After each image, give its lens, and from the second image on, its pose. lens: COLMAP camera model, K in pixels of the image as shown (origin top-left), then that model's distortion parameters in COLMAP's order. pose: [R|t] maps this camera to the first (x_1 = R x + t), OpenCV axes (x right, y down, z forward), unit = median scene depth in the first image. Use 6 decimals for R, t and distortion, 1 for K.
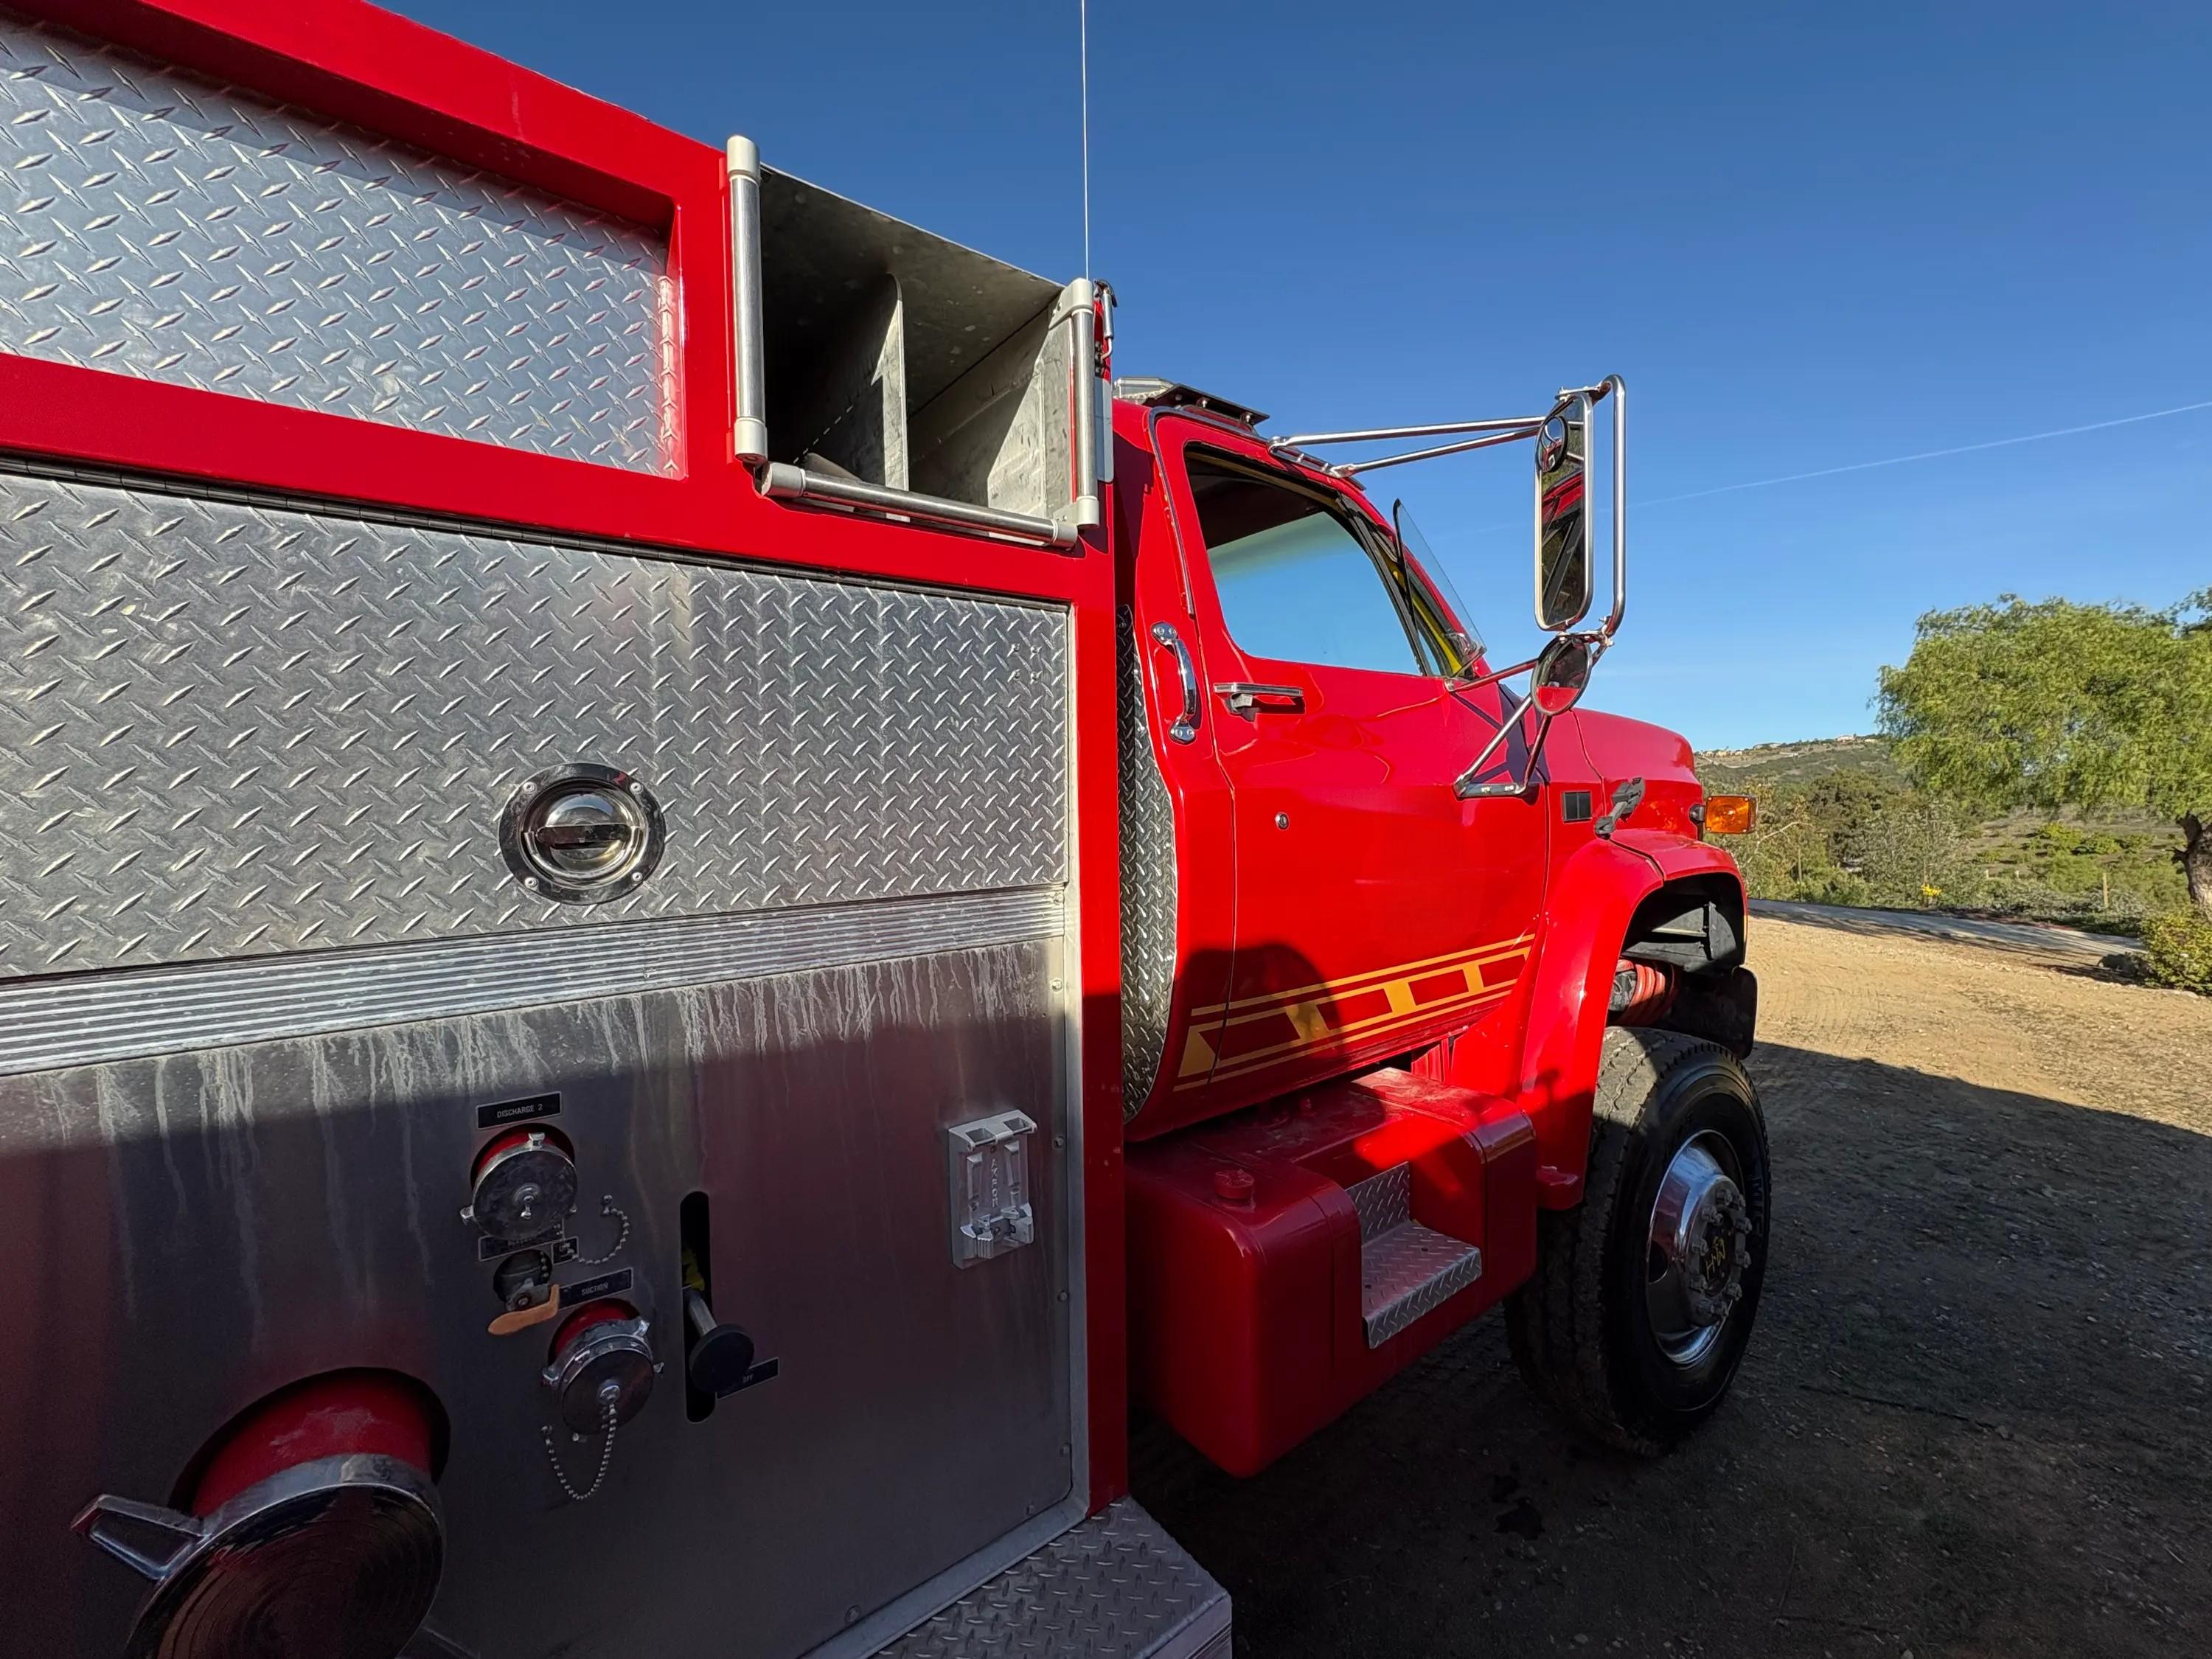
lens RADIAL K [[881.6, 0, 1107.1], [0, 881.6, 822.9], [0, 0, 1]] dist [0.000179, 0.000163]
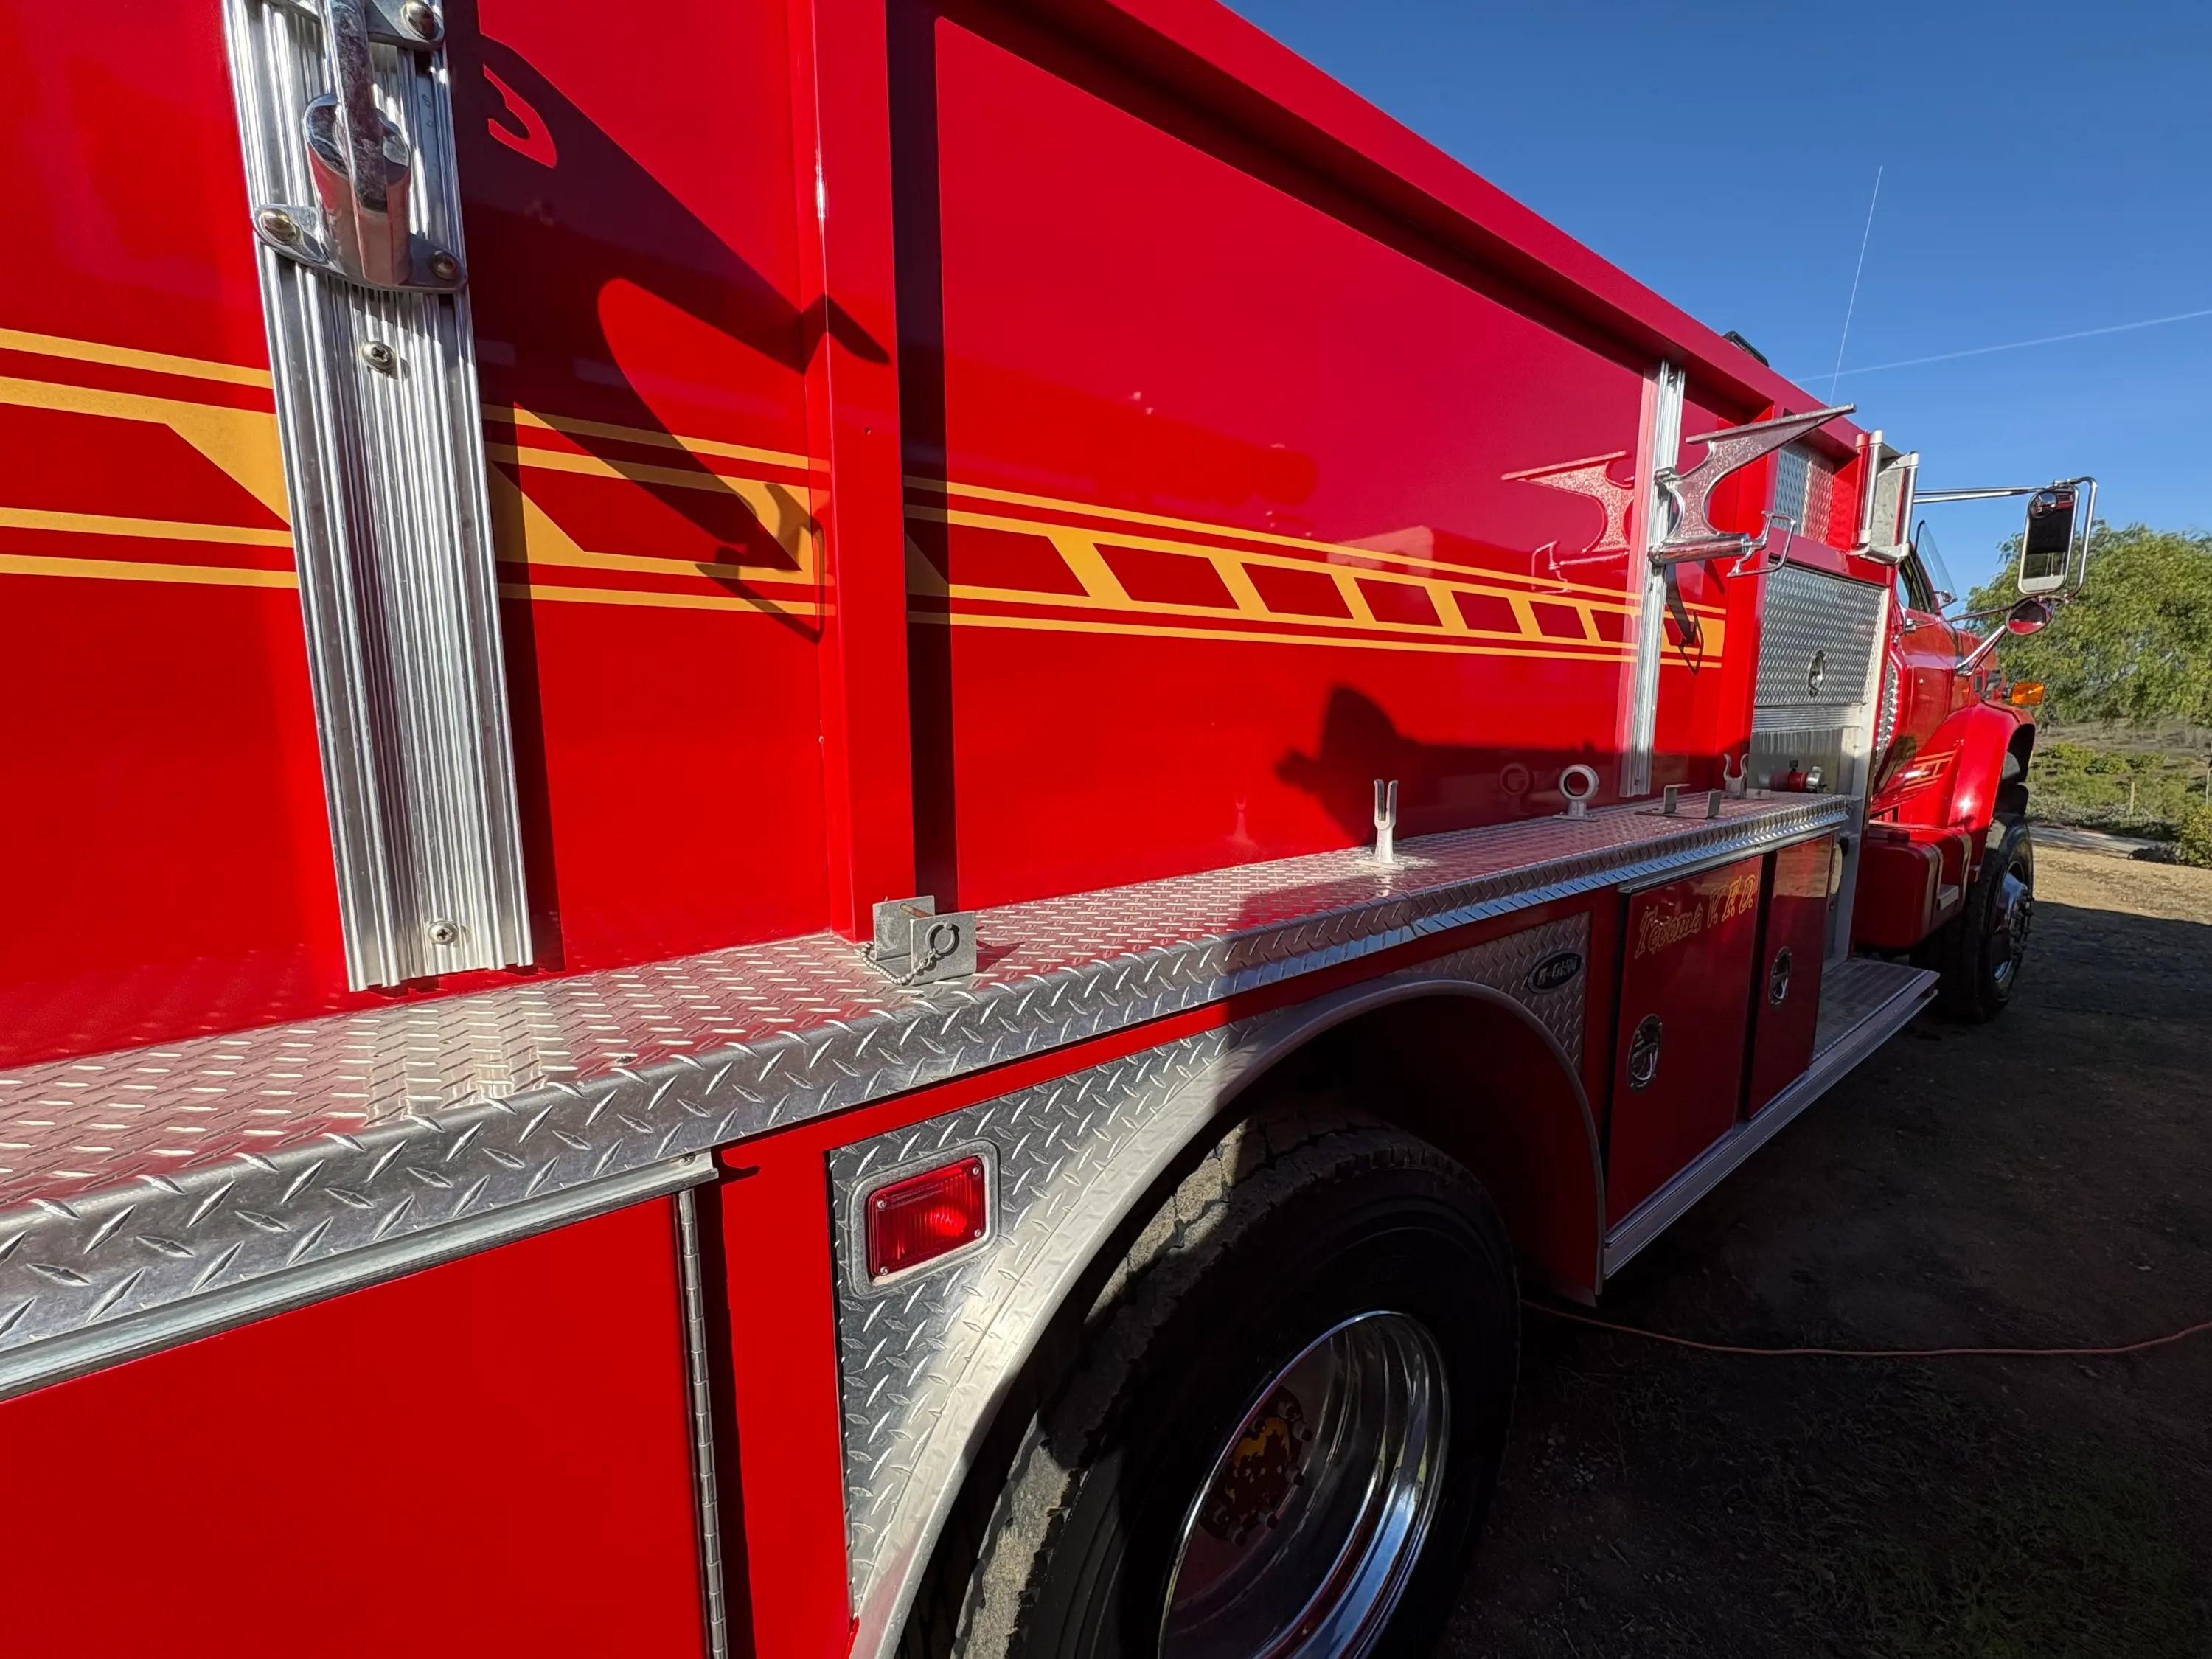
lens RADIAL K [[881.6, 0, 1104.6], [0, 881.6, 829.1], [0, 0, 1]] dist [0.000179, 0.000163]
pose [[0.999899, 0.014097, -0.001738, -0.240989], [-0.013817, 0.993731, 0.110943, 0.019735], [0.003291, -0.110907, 0.993825, -0.163851]]
